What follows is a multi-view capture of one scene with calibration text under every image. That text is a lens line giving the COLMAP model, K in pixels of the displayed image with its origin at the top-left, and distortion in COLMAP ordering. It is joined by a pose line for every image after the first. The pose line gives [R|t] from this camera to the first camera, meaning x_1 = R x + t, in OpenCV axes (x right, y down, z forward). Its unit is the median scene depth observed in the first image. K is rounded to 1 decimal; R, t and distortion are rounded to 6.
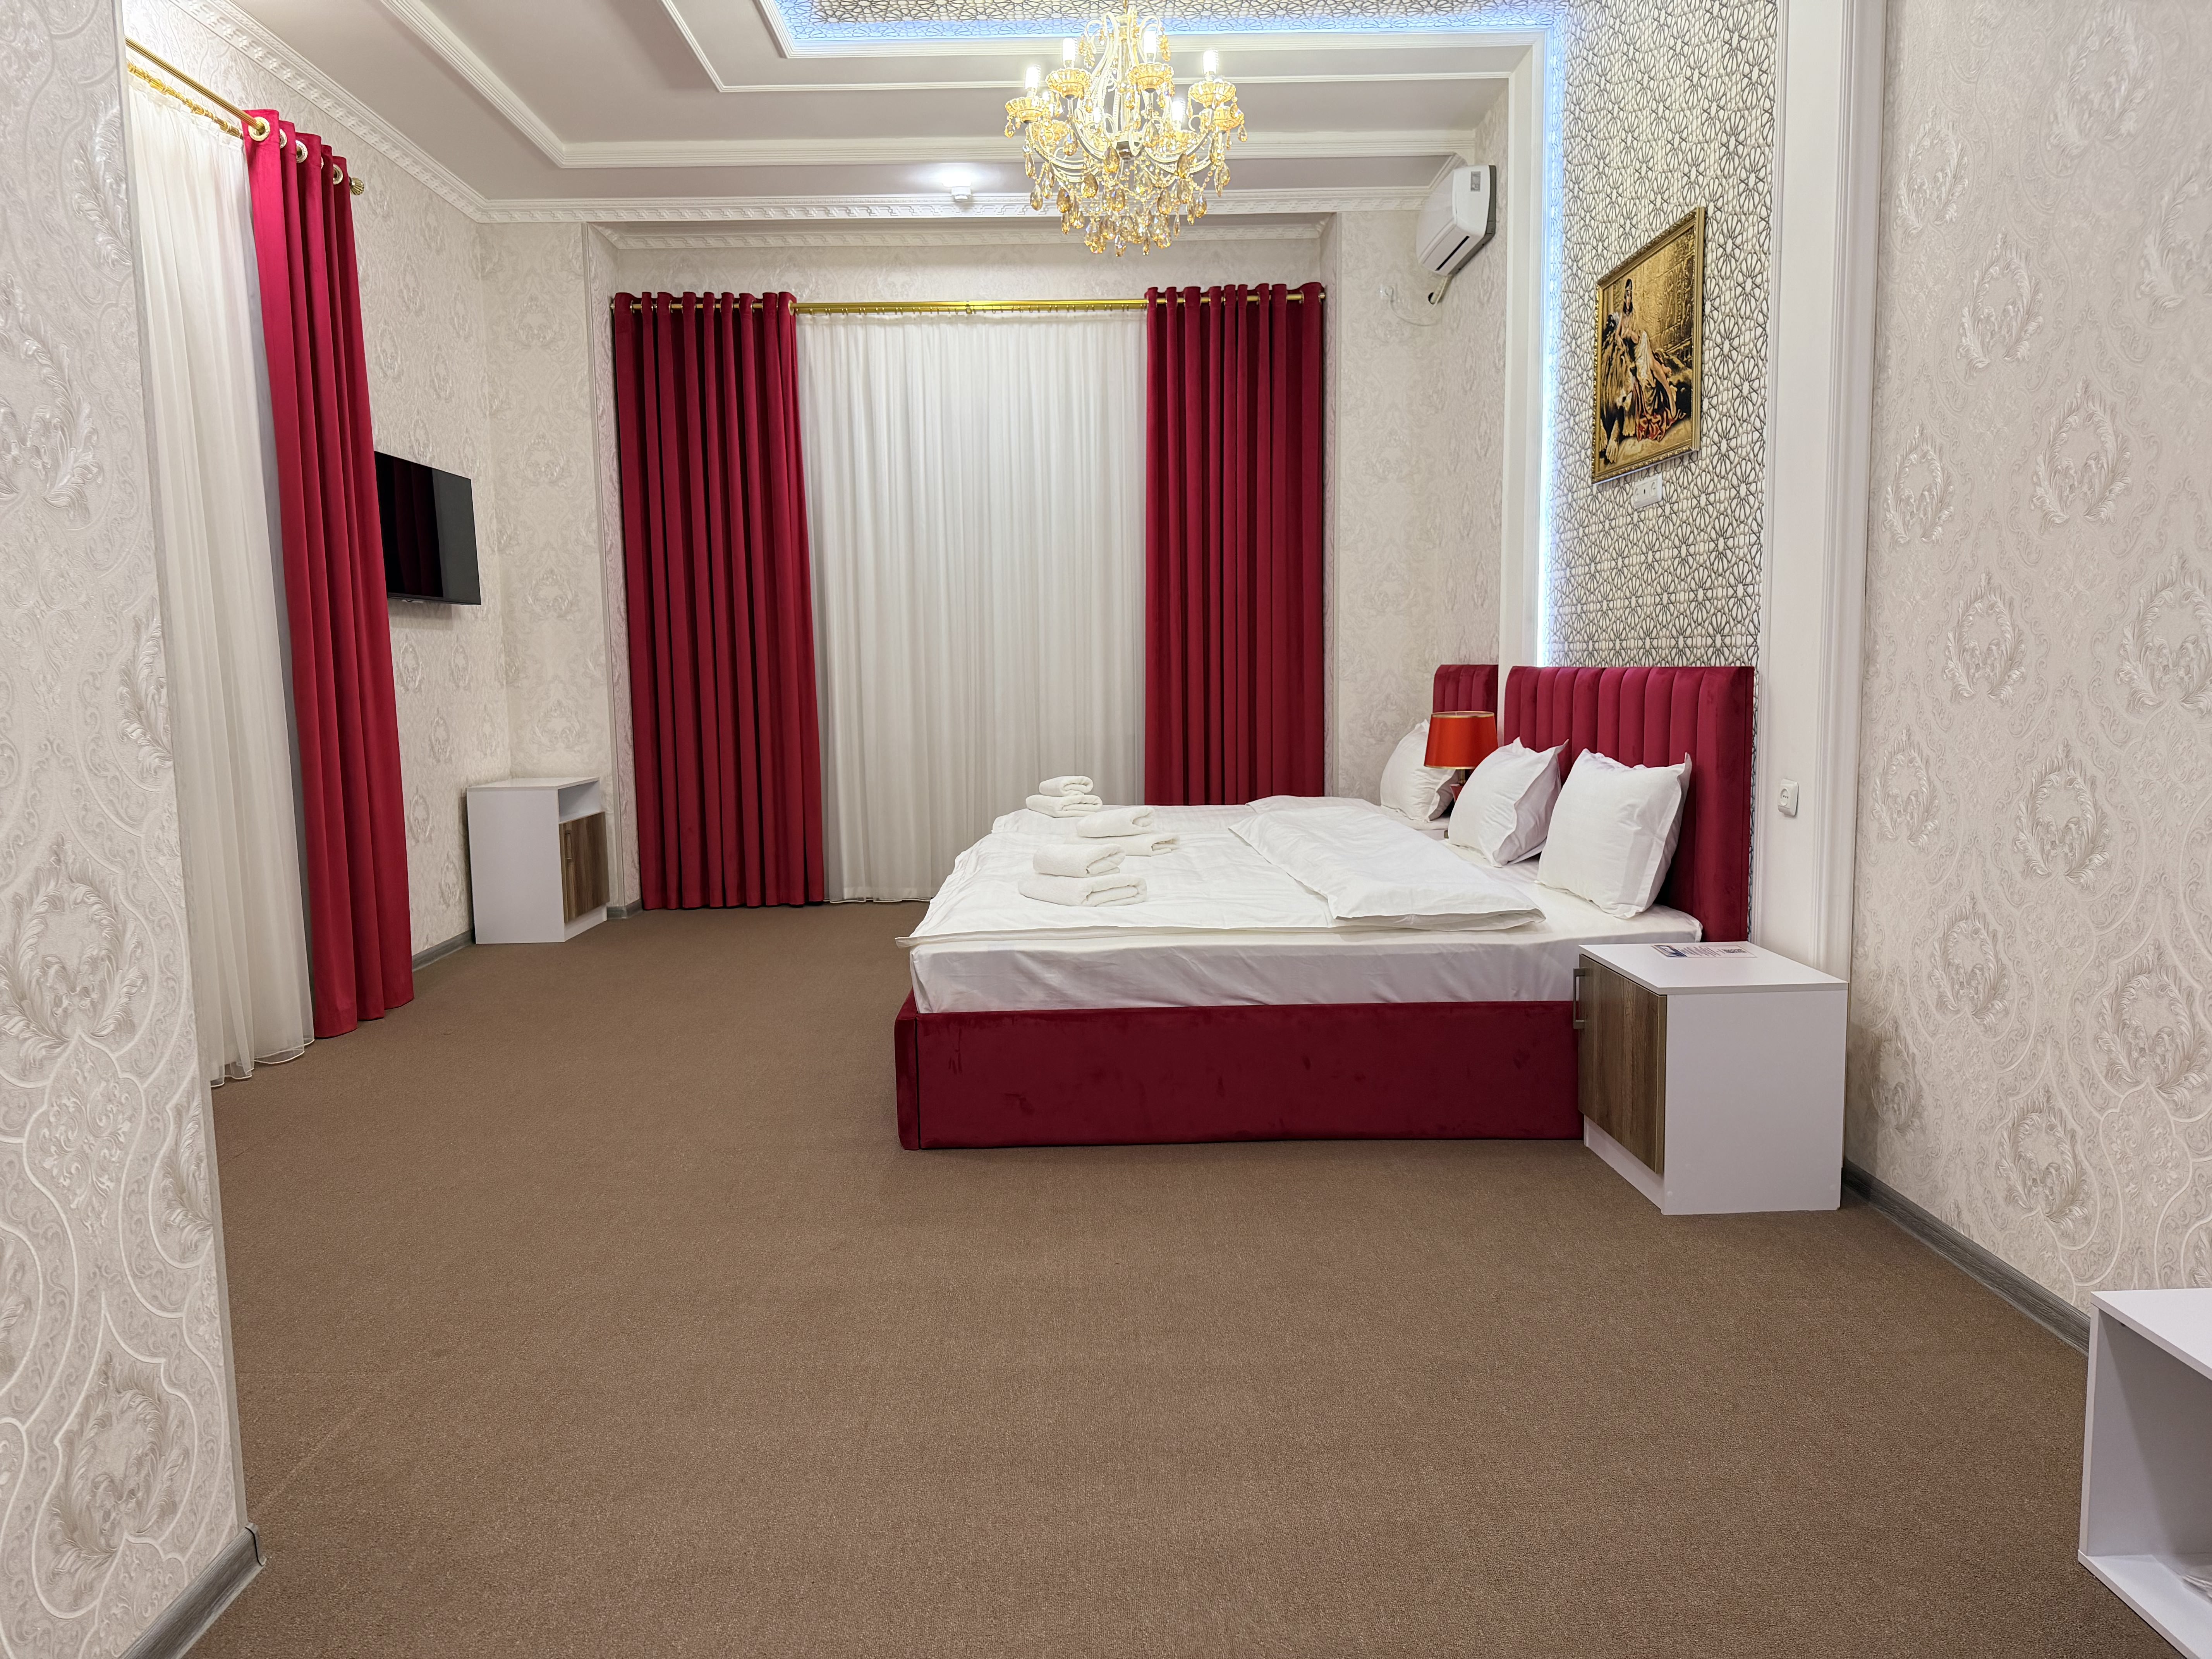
lens RADIAL K [[1565.5, 0, 1109.0], [0, 1565.5, 832.4], [0, 0, 1]] dist [0.065901, -0.076843]
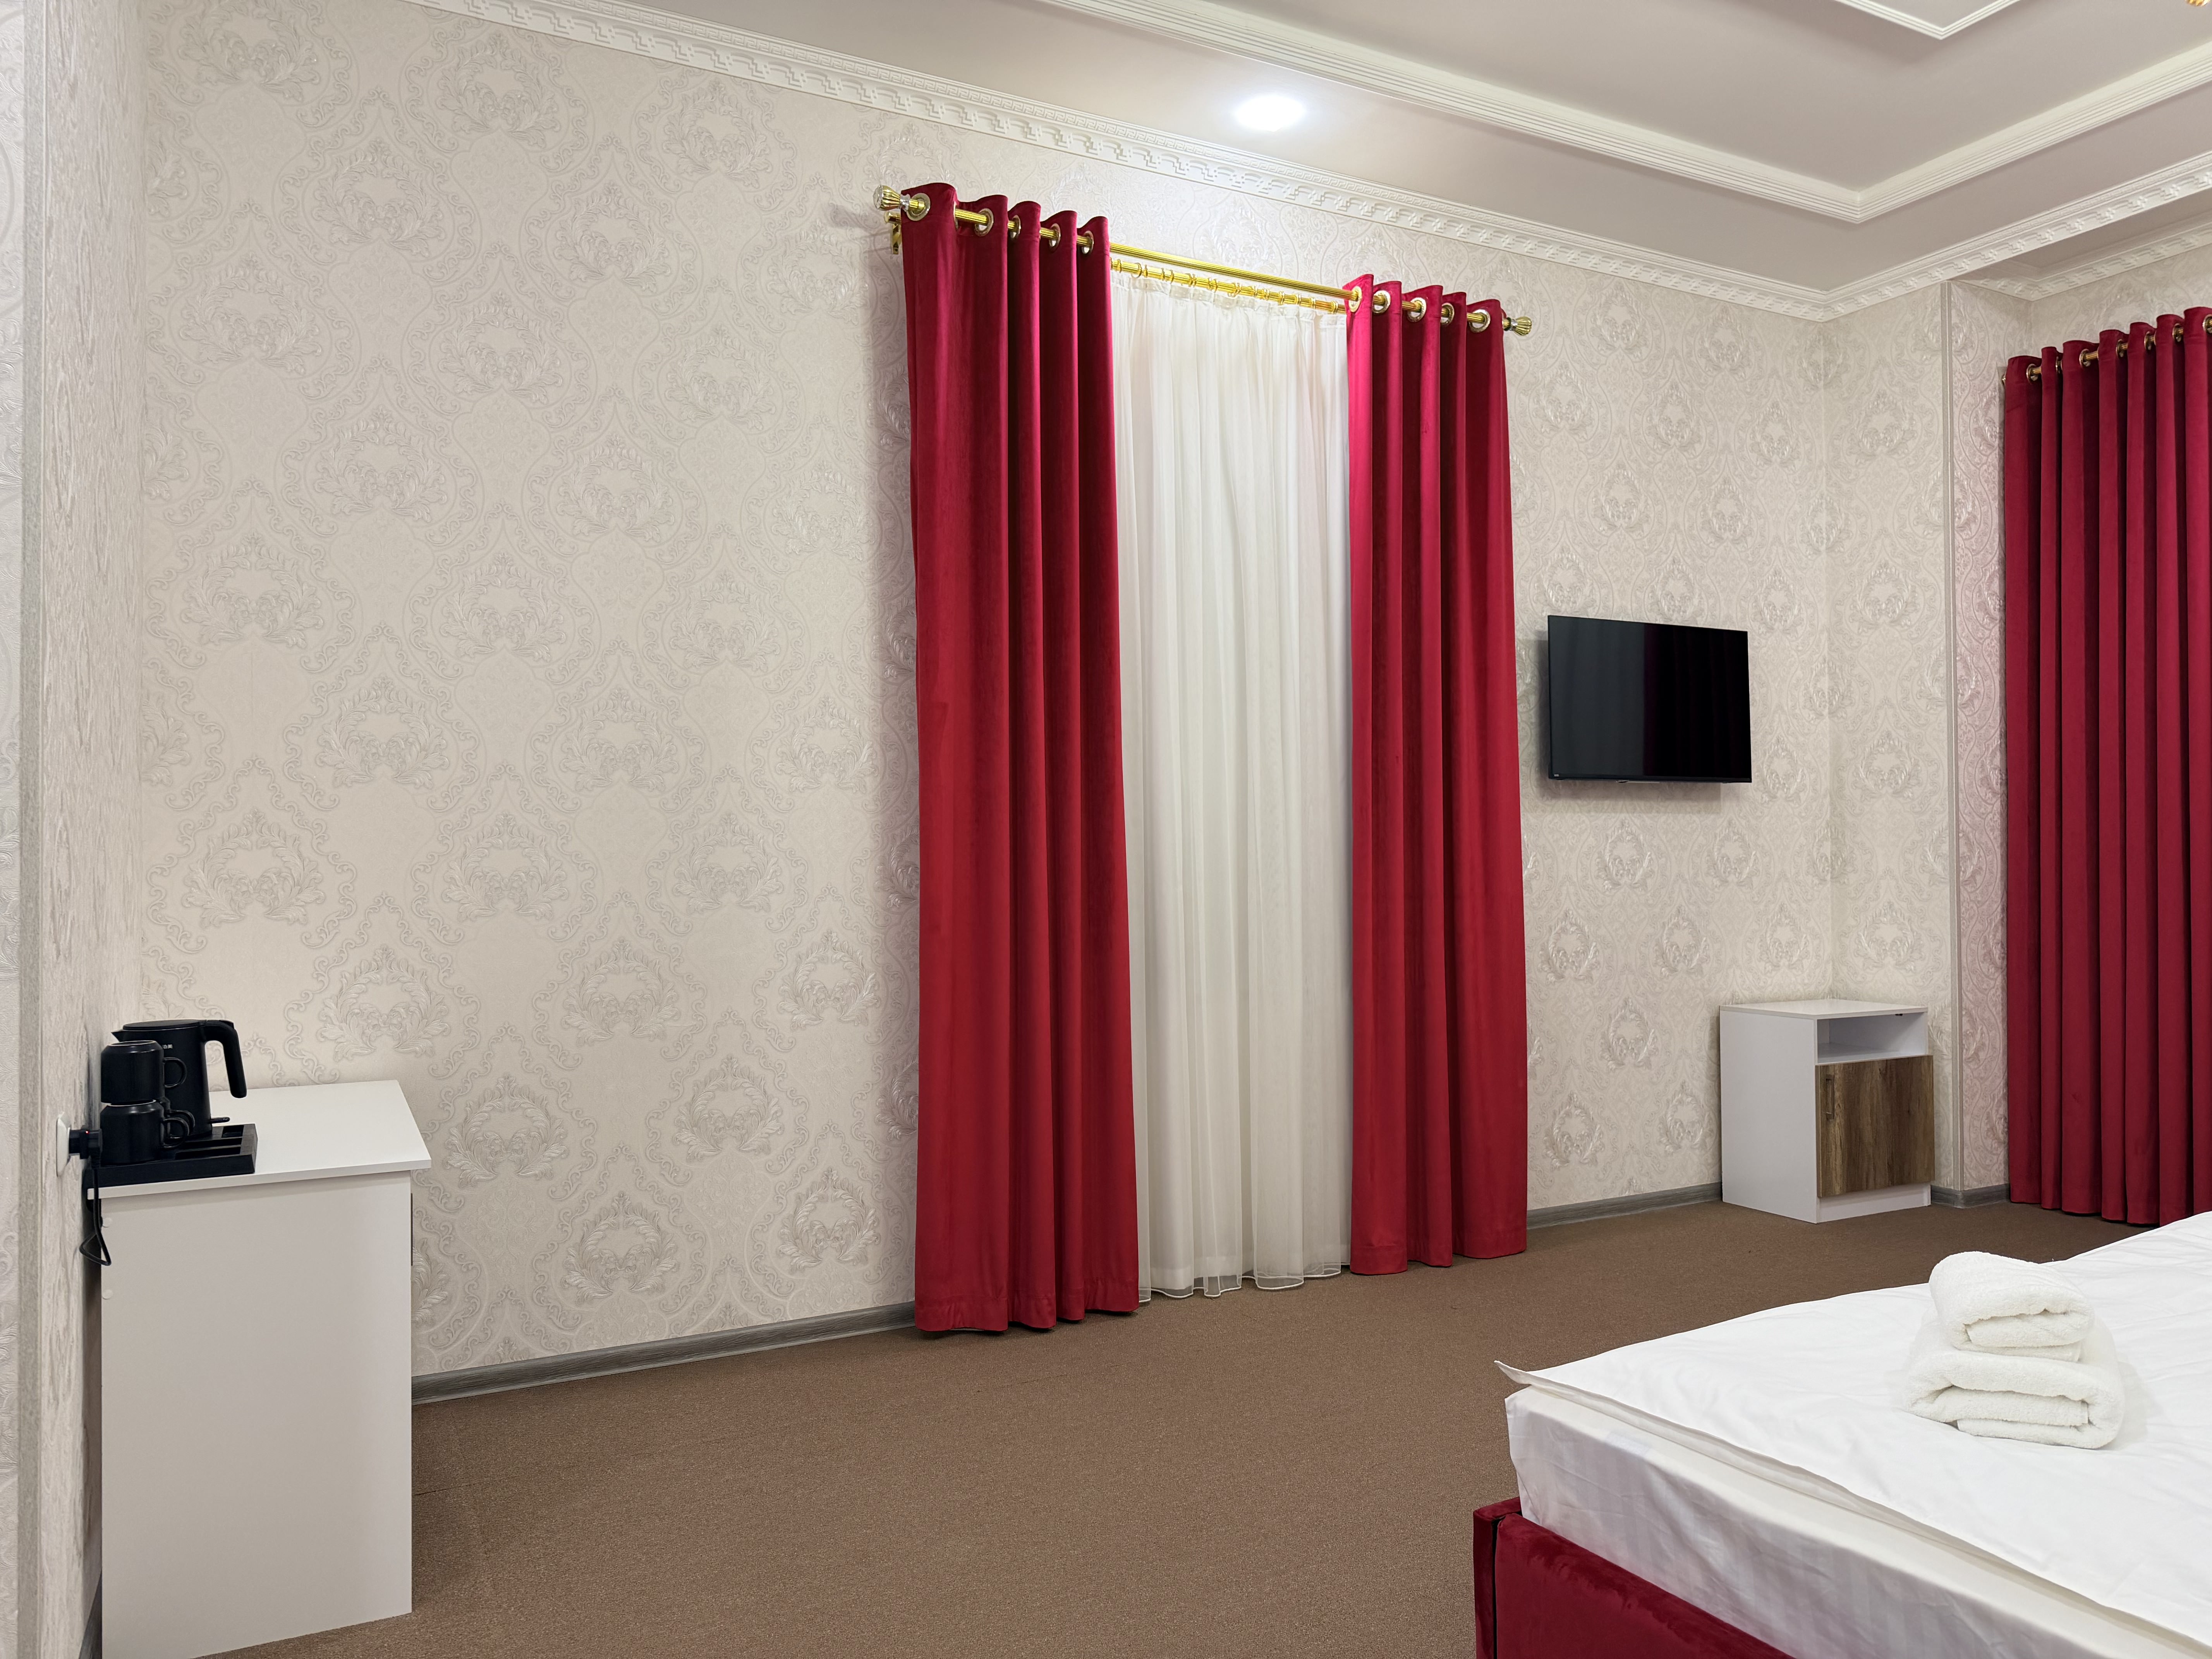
lens RADIAL K [[1565.5, 0, 1109.0], [0, 1565.5, 832.4], [0, 0, 1]] dist [0.065901, -0.076843]
pose [[0.459690, -0.000250, -0.888079, 0.160434], [-0.098129, 0.993862, -0.051074, -0.041597], [0.882641, 0.110624, 0.456844, 0.318077]]
